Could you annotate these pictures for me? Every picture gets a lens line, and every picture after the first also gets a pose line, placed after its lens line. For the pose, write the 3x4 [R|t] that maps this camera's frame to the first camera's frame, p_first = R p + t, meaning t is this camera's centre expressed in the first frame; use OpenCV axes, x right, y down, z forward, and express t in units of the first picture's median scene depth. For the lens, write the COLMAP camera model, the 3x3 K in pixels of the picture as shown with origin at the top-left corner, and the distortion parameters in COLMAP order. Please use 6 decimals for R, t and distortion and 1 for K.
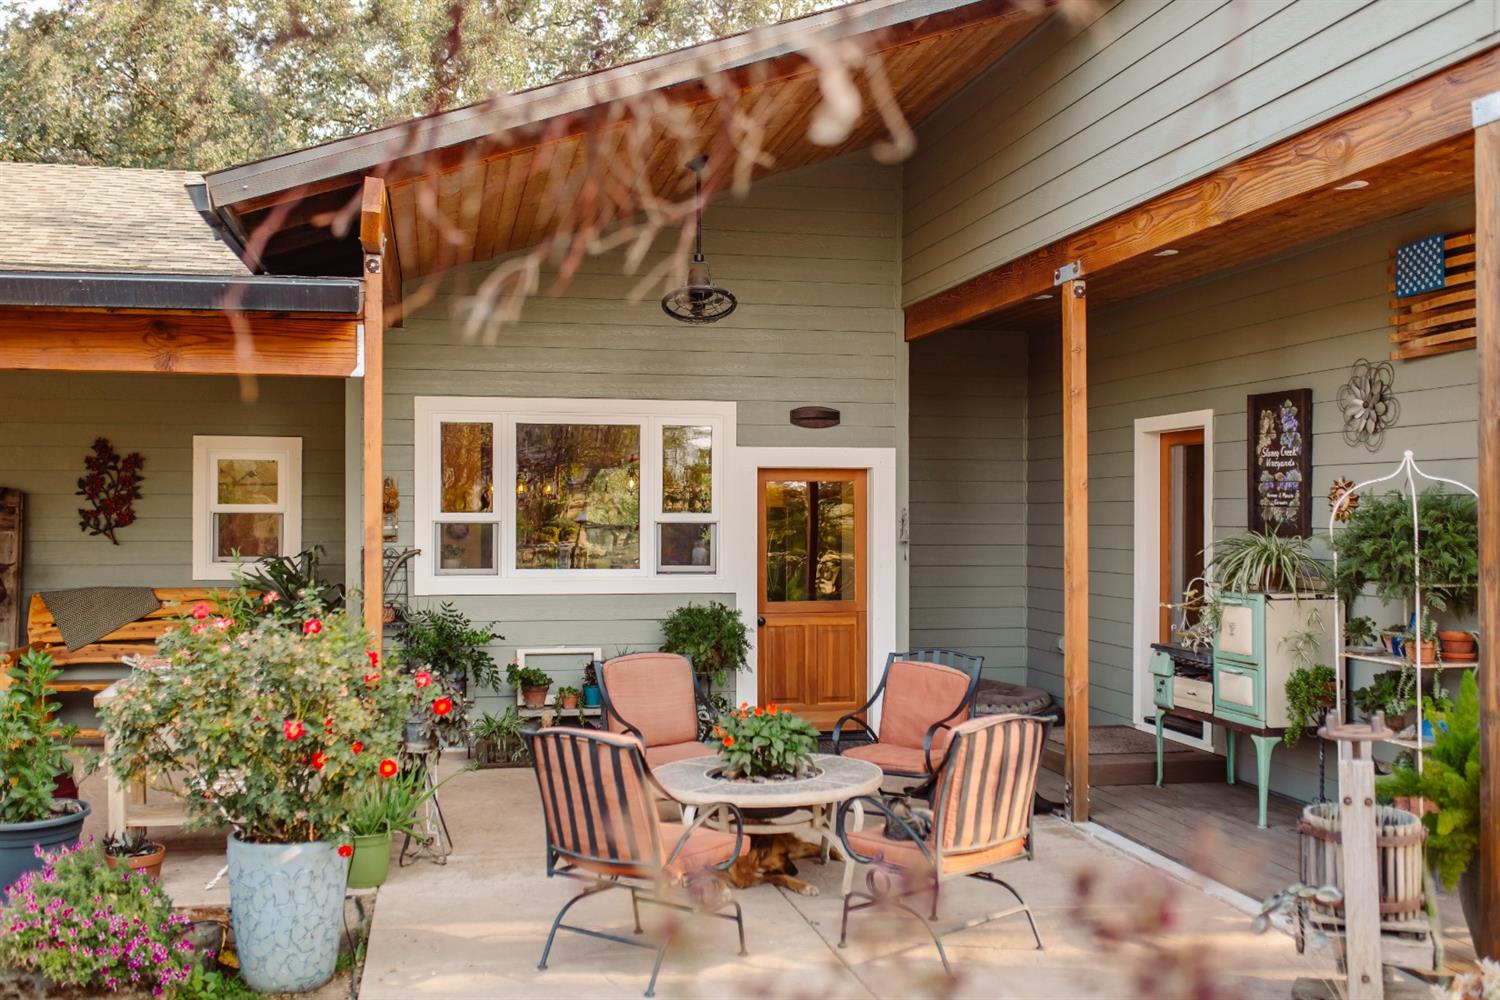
lens RADIAL K [[1424.4, 0, 733.2], [0, 1424.4, 502.4], [0, 0, 1]] dist [0.008555, 0.006248]
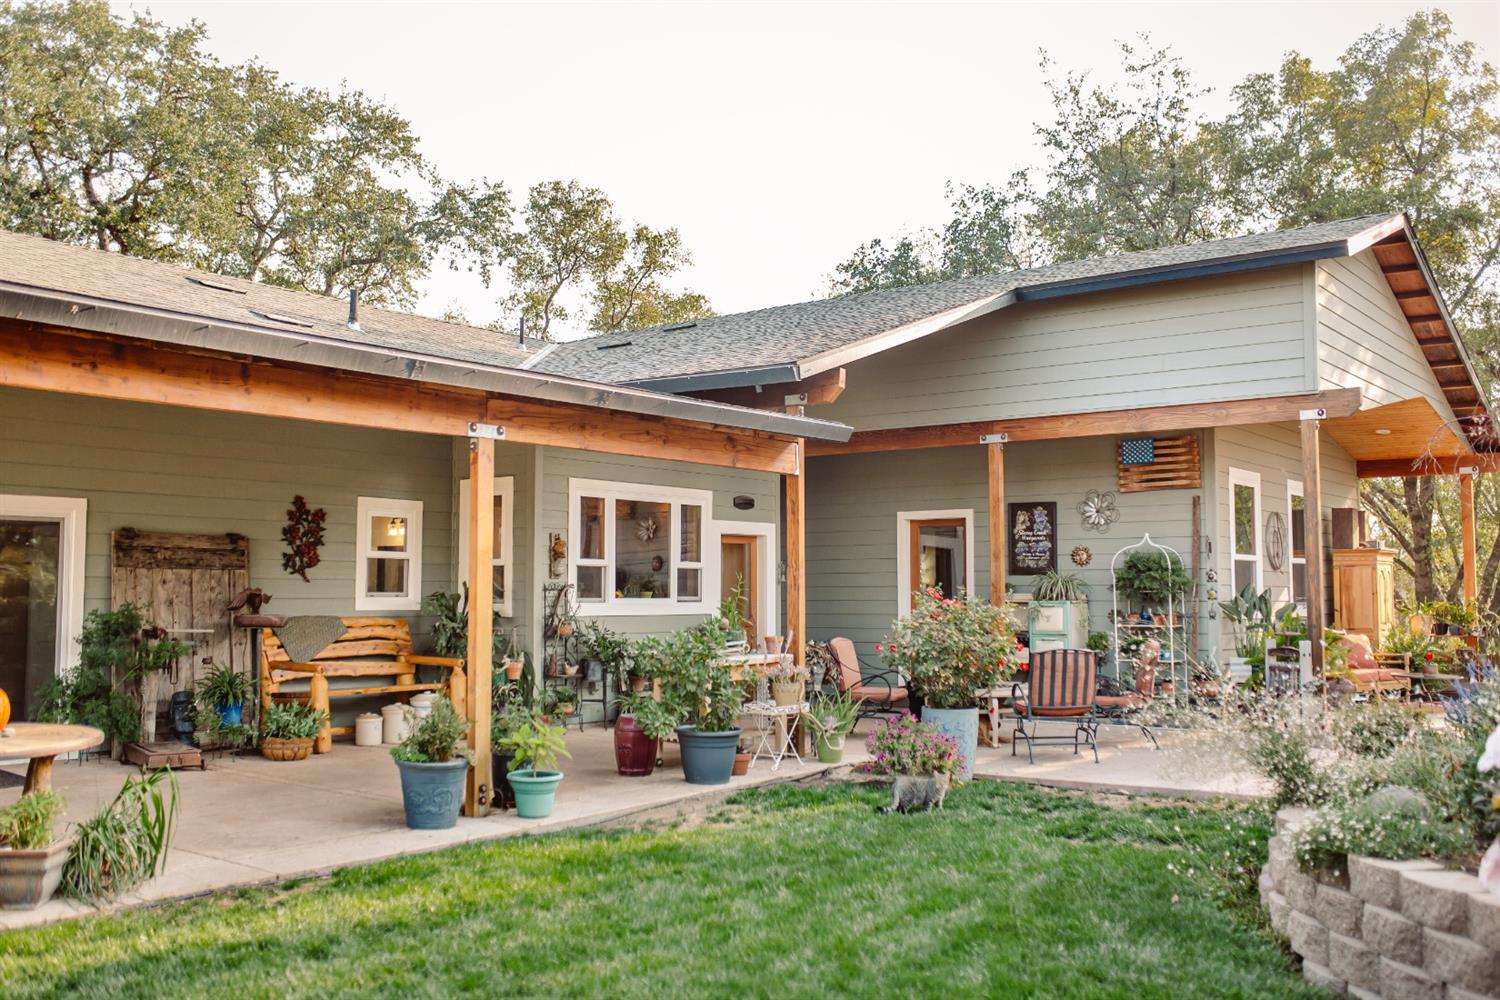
lens RADIAL K [[1414.8, 0, 730.8], [0, 1414.8, 500.1], [0, 0, 1]] dist [0.006101, 0.007153]
pose [[0.753612, 0.042994, 0.655912, -1.036773], [-0.002388, 0.998031, -0.062675, 0.037322], [-0.657315, 0.045666, 0.752231, -0.179372]]
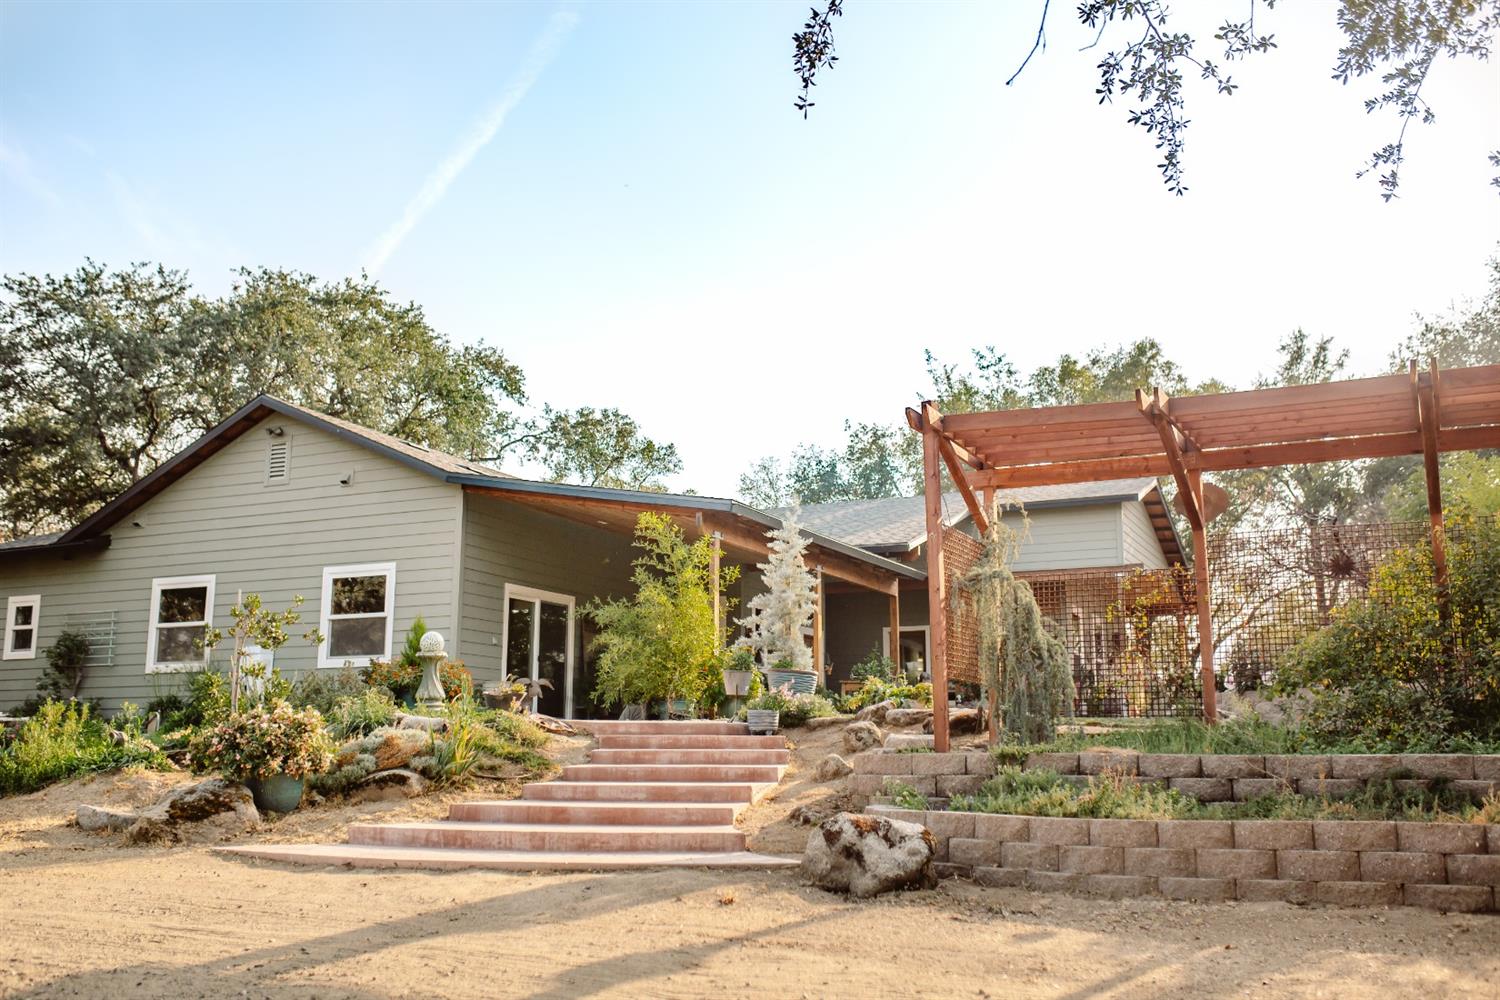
lens RADIAL K [[1414.8, 0, 730.8], [0, 1414.8, 500.1], [0, 0, 1]] dist [0.006101, 0.007153]
pose [[0.605644, 0.150505, 0.781373, -2.390684], [-0.007528, 0.982990, -0.183504, 0.239271], [-0.795700, 0.105256, 0.596475, -0.591970]]
